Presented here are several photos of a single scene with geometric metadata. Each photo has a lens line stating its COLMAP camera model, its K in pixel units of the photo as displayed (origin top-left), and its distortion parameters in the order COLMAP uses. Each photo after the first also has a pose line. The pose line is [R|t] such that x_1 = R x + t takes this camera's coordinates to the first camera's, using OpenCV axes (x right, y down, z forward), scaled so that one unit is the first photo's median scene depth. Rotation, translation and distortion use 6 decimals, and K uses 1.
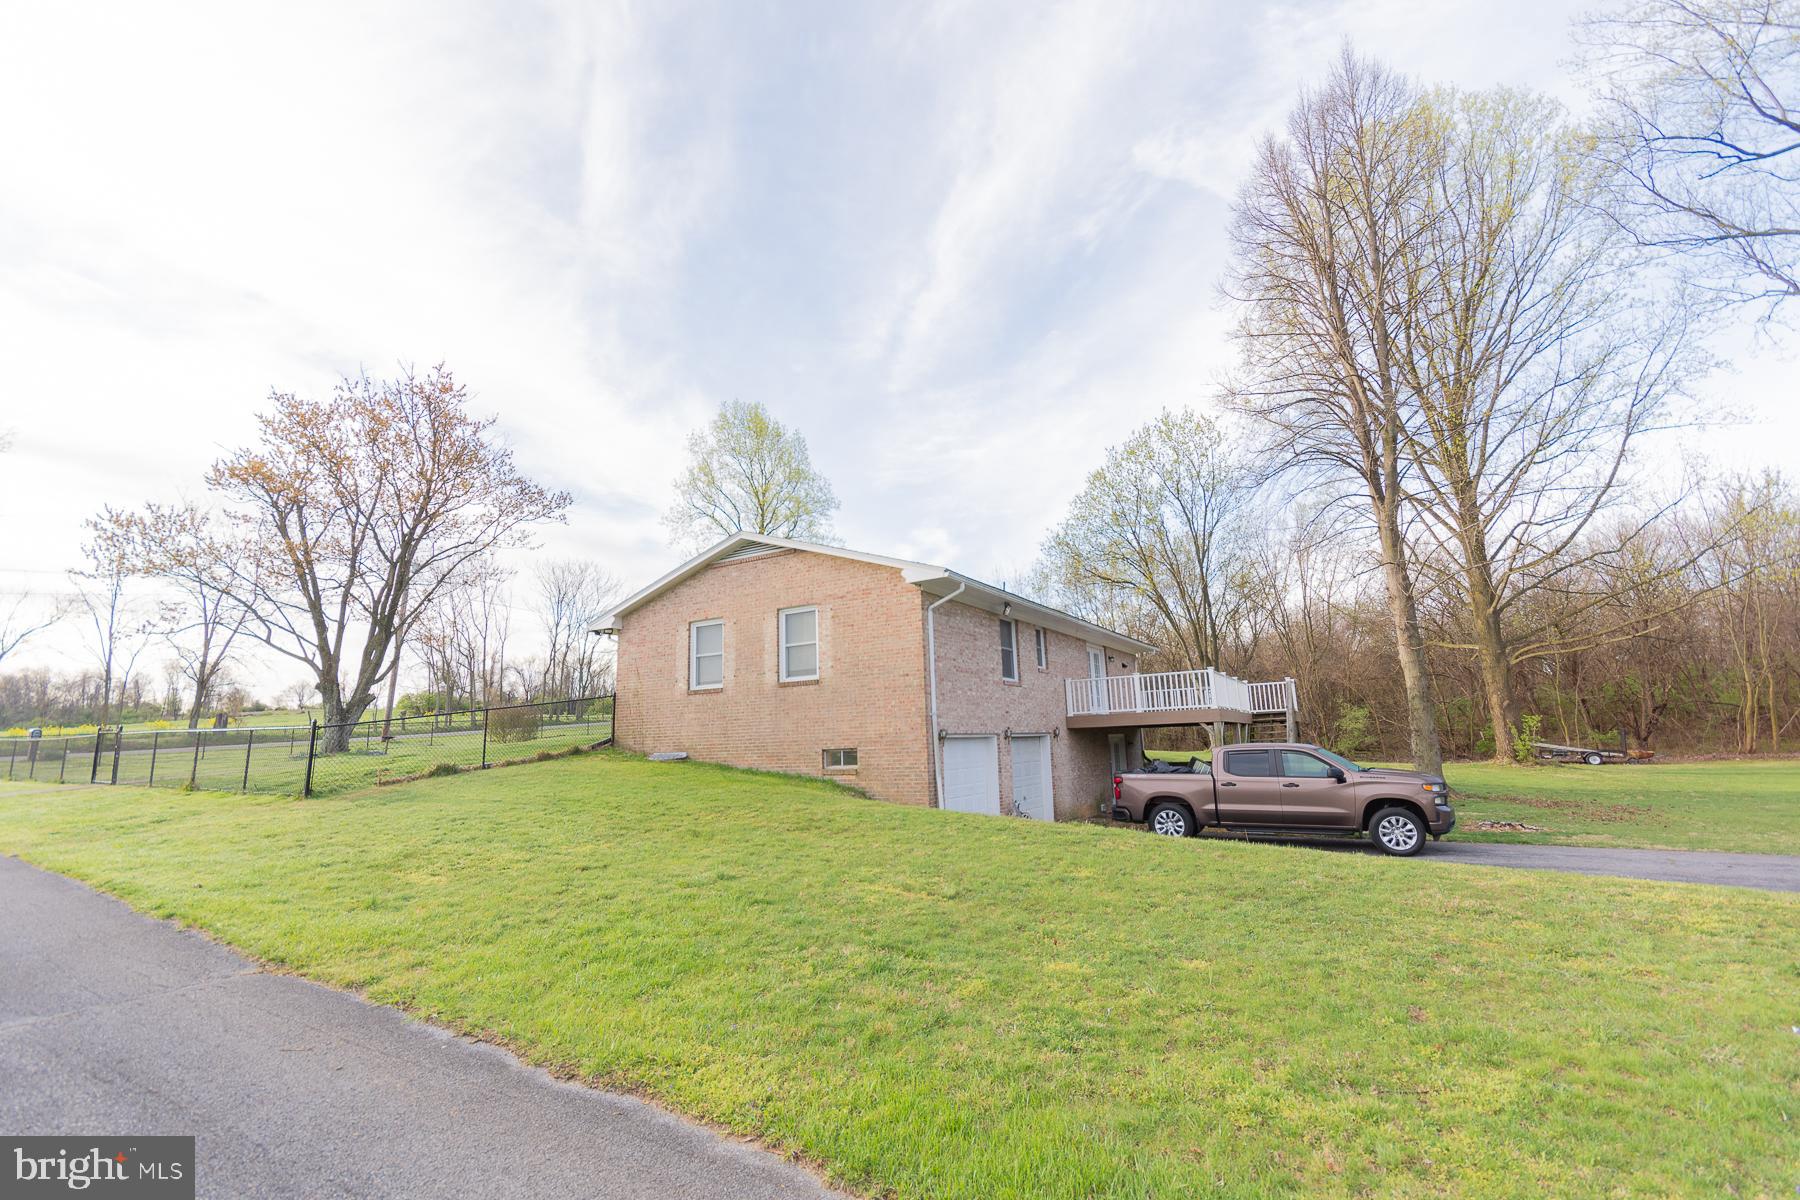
lens RADIAL K [[789.7, 0, 900.8], [0, 789.7, 592.0], [0, 0, 1]] dist [0.012947, -0.003562]
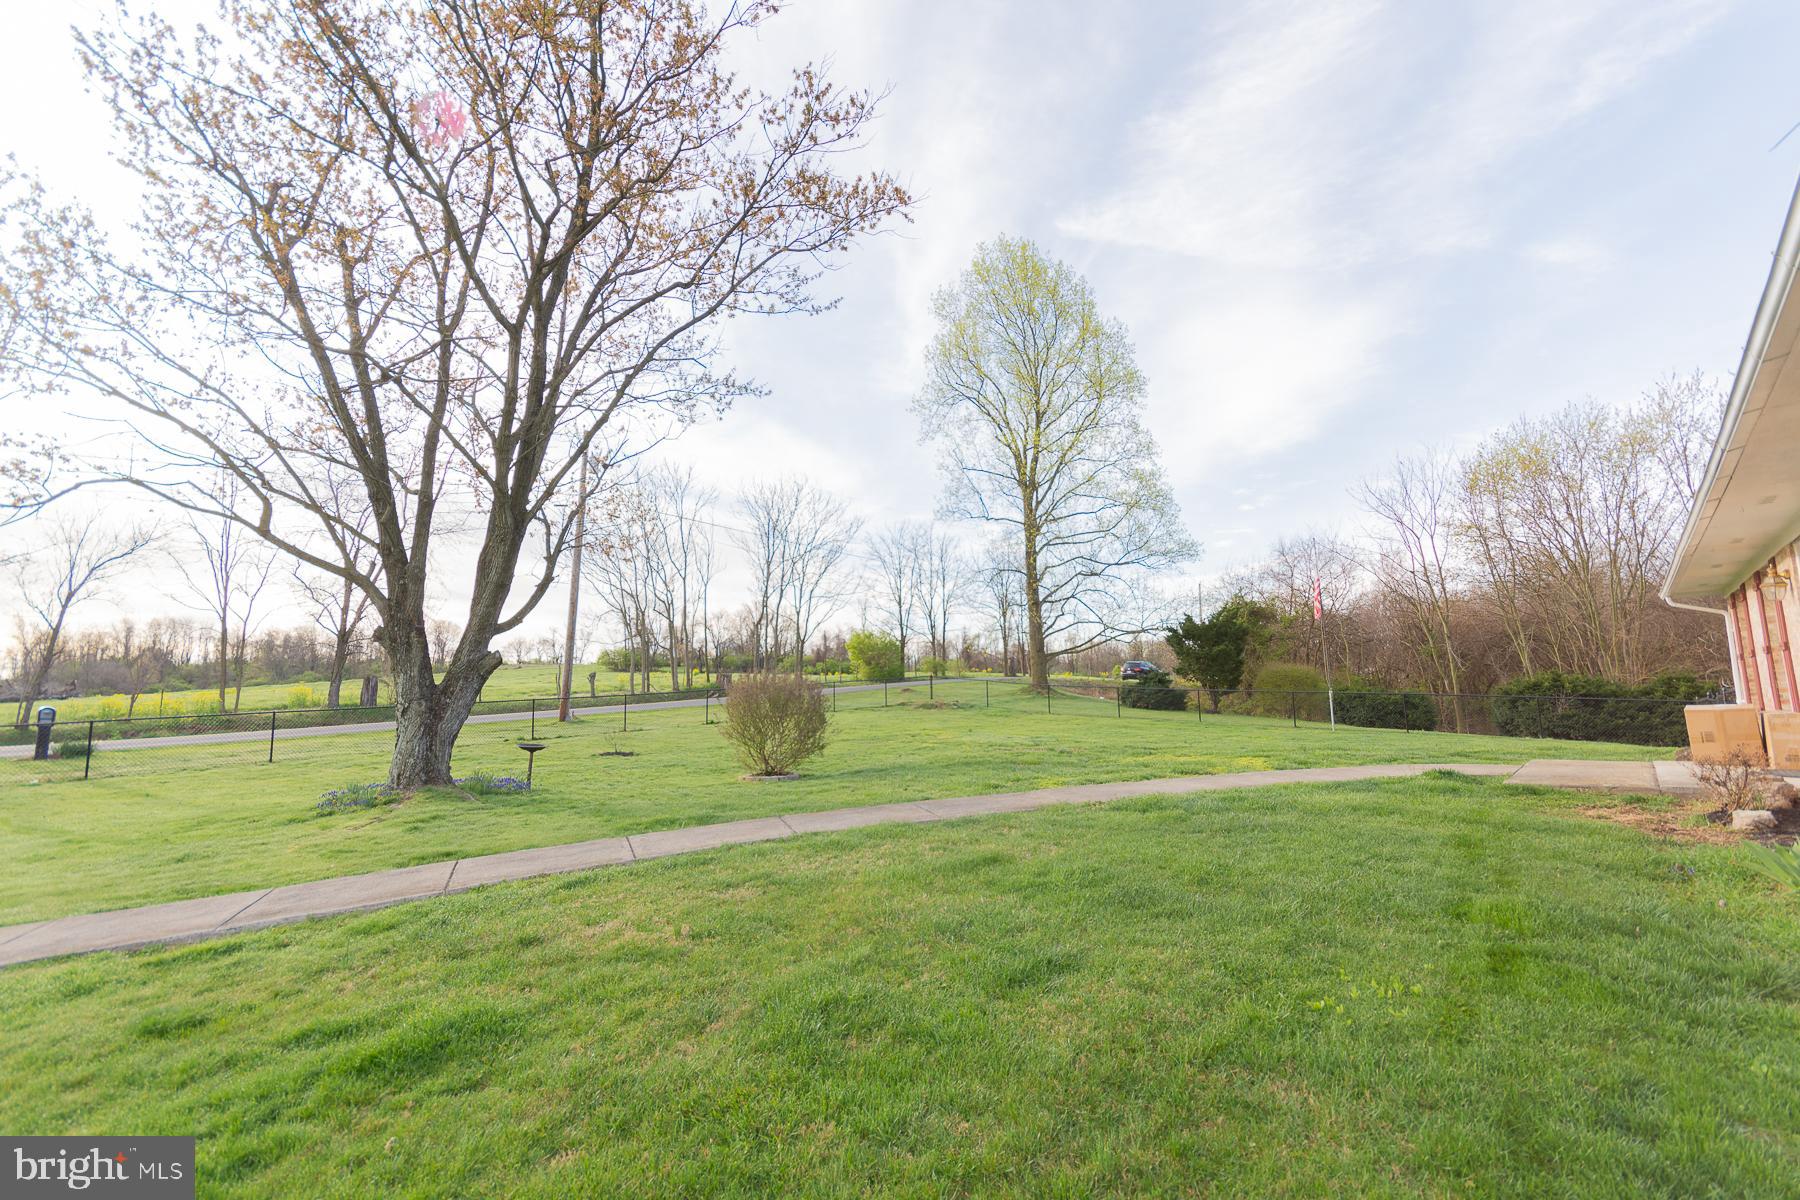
lens RADIAL K [[789.7, 0, 897.8], [0, 789.7, 603.8], [0, 0, 1]] dist [0.012947, -0.003562]
pose [[0.979485, -0.009360, -0.201302, -0.307225], [0.023175, 0.997525, 0.066384, 0.066295], [0.200182, -0.069687, 0.977277, 0.530099]]
